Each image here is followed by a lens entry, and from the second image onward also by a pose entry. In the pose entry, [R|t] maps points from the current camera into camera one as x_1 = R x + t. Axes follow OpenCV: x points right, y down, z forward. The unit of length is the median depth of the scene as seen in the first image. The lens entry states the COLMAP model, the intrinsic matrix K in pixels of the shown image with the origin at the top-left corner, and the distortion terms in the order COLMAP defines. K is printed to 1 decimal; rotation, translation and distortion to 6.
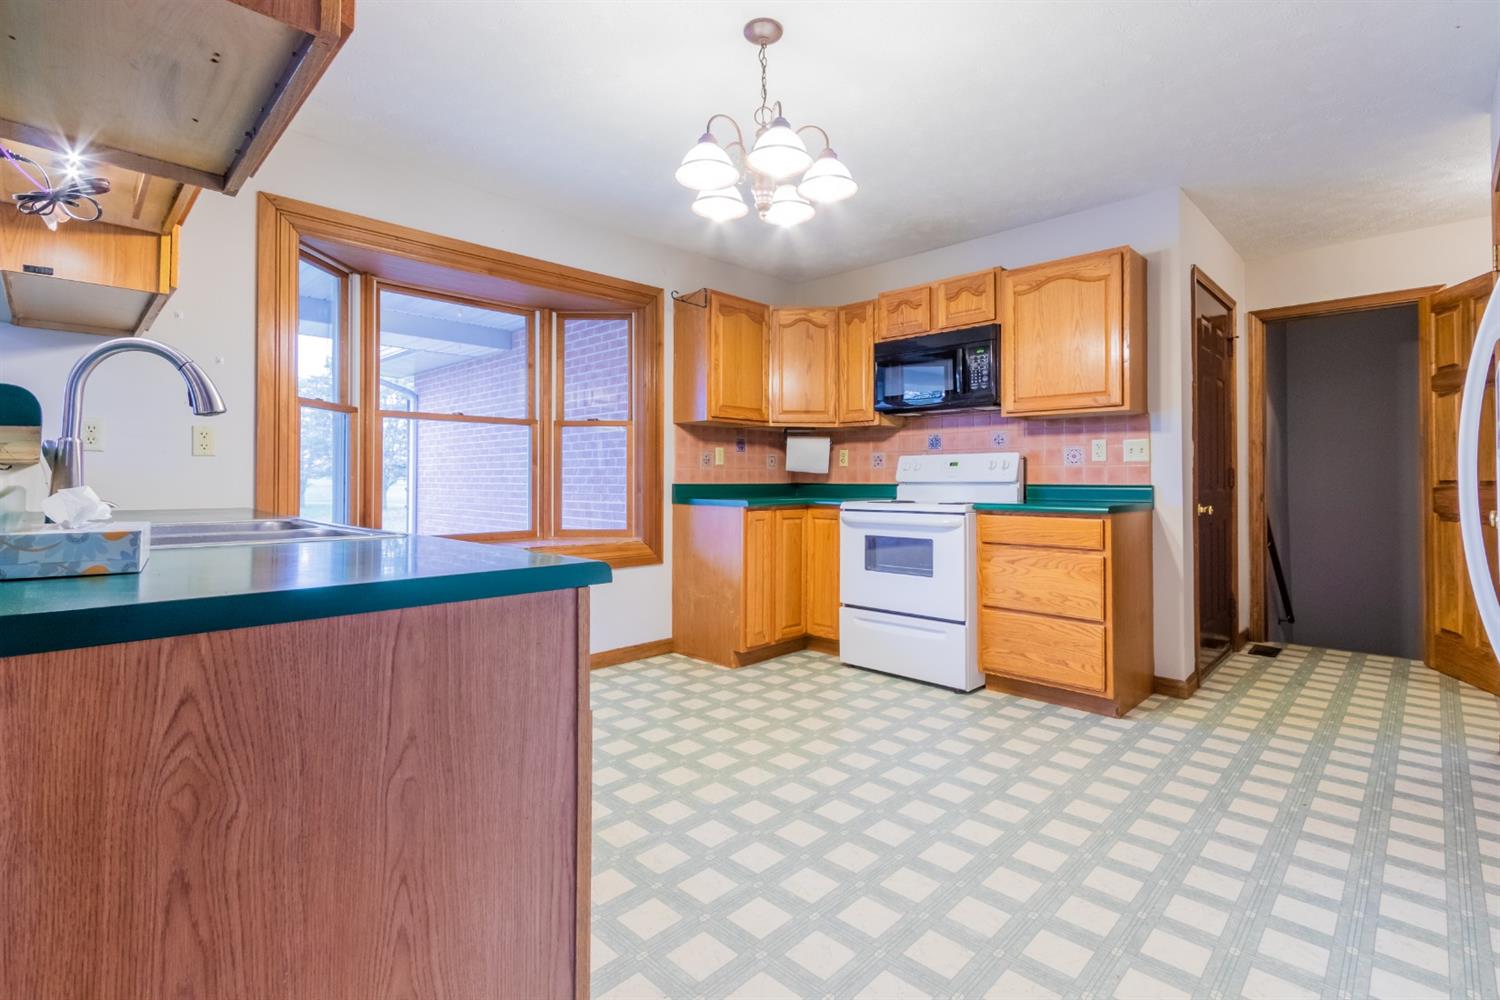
lens RADIAL K [[686.6, 0, 777.8], [0, 686.6, 465.3], [0, 0, 1]] dist [0.001308, 0.000526]
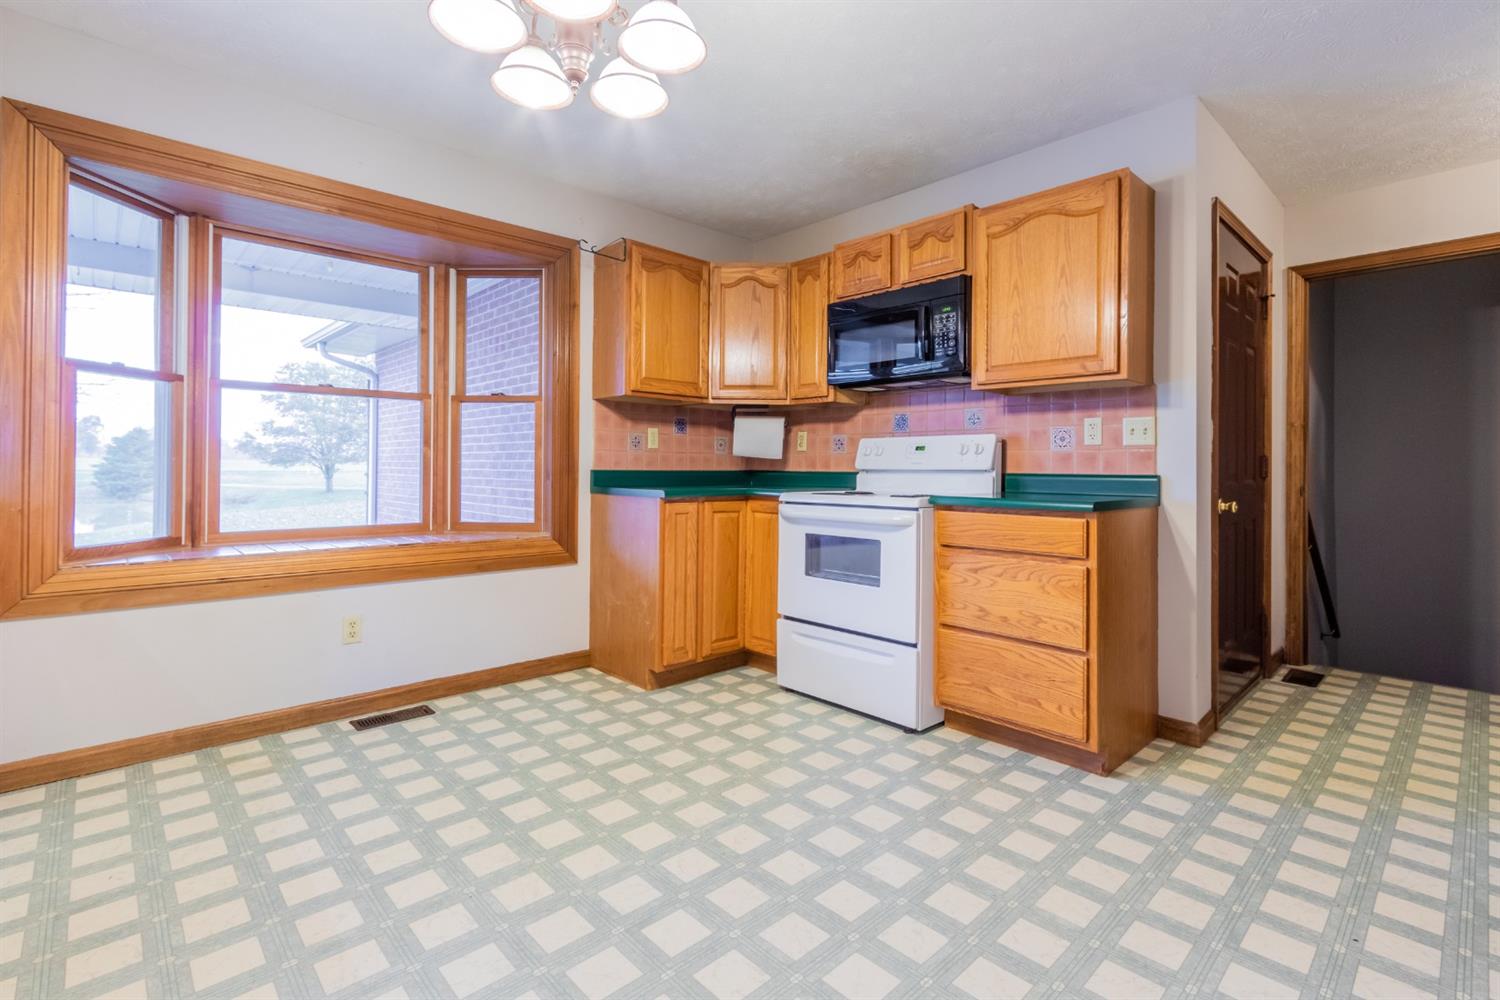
lens RADIAL K [[688.4, 0, 775.2], [0, 688.4, 458.8], [0, 0, 1]] dist [0.001051, -0.000039]
pose [[0.999089, 0.005931, -0.042267, 0.120884], [-0.005593, 0.999952, 0.008089, 0.005391], [0.042313, -0.007845, 0.999074, 0.165402]]
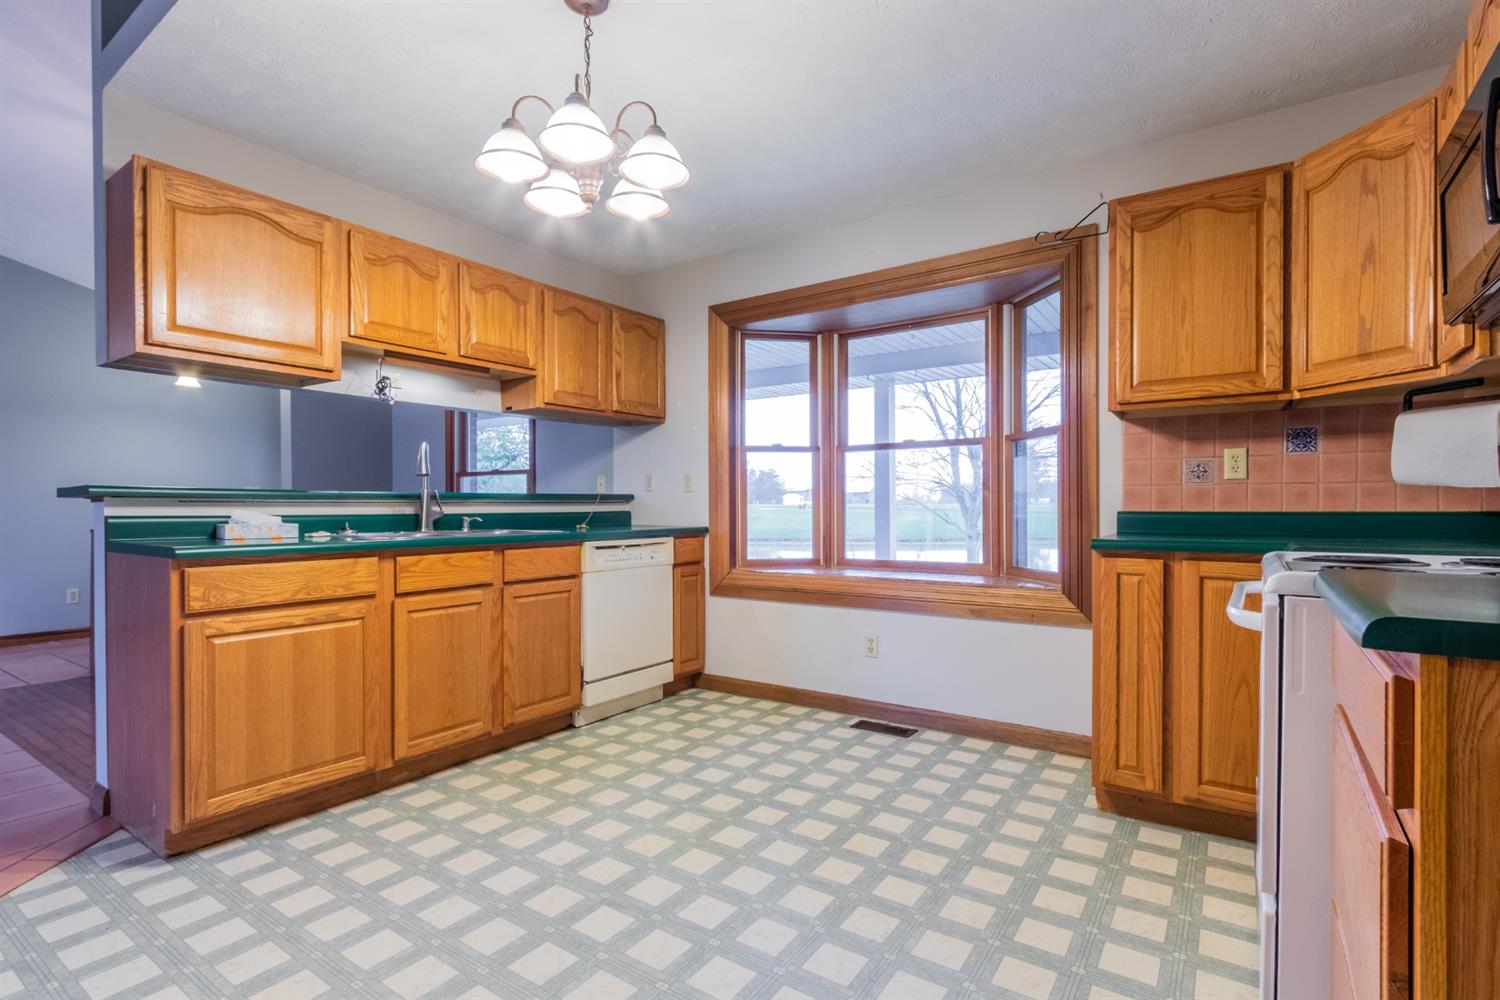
lens RADIAL K [[717.6, 0, 745.8], [0, 717.6, 514.7], [0, 0, 1]] dist [0.000057, 0.000003]
pose [[0.149065, 0.007494, -0.988799, 0.515734], [0.024470, 0.999637, 0.011265, 0.014625], [0.988525, -0.025875, 0.148827, 0.583119]]
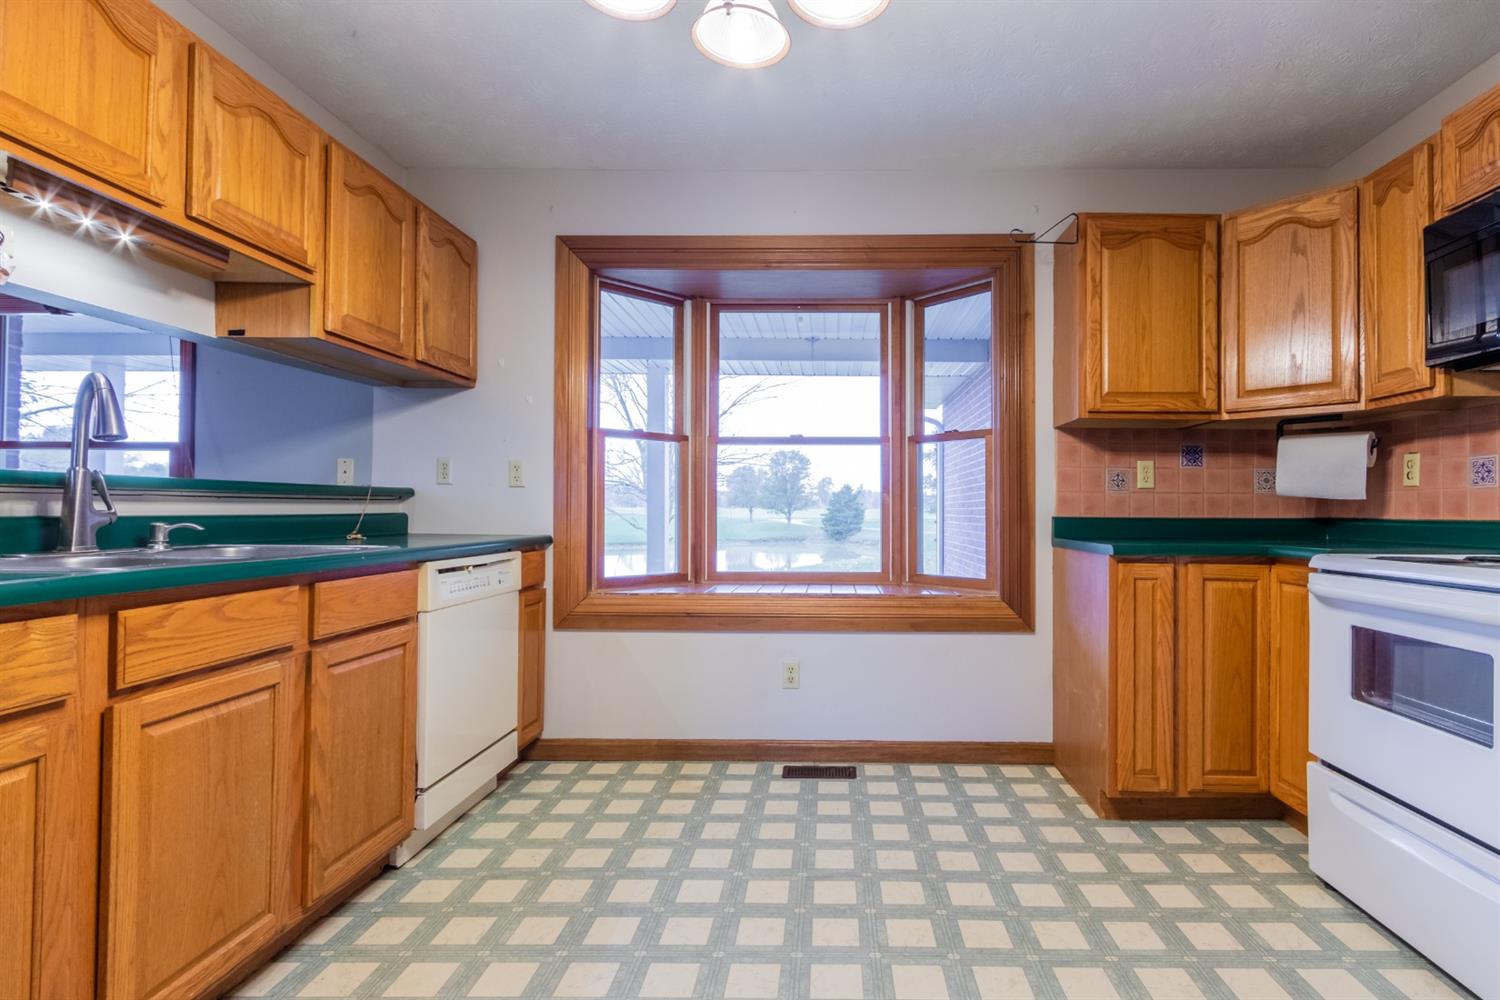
lens RADIAL K [[731.4, 0, 829.5], [0, 731.4, 502.4], [0, 0, 1]] dist [0.000662, -0.000902]
pose [[0.681723, -0.007608, -0.731571, 0.244274], [0.011357, 0.999935, 0.000184, 0.010783], [0.731522, -0.008434, 0.681766, 0.371442]]
